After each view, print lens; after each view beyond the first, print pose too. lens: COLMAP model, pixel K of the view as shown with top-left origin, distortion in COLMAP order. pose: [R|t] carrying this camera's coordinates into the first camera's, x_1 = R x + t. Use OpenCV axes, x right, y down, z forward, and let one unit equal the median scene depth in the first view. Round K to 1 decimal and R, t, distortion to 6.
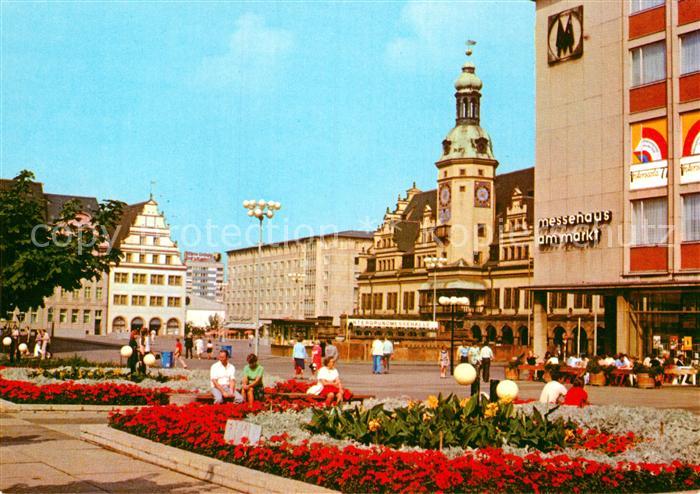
lens RADIAL K [[1205.6, 0, 350.0], [0, 1205.6, 247.0], [0, 0, 1]] dist [-0.002796, 0.005356]
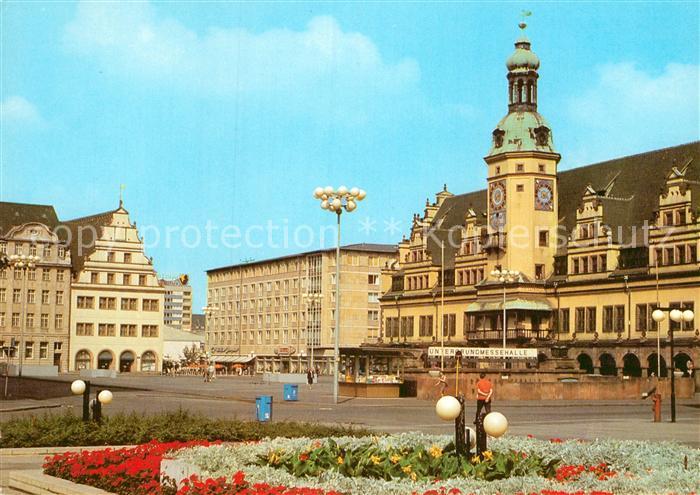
lens RADIAL K [[1205.6, 0, 350.0], [0, 1205.6, 247.5], [0, 0, 1]] dist [-0.002796, 0.005356]
pose [[0.996079, -0.006162, 0.088255, -0.093642], [0.008454, 0.999636, -0.025626, 0.012183], [-0.088065, 0.026271, 0.995768, 0.186565]]
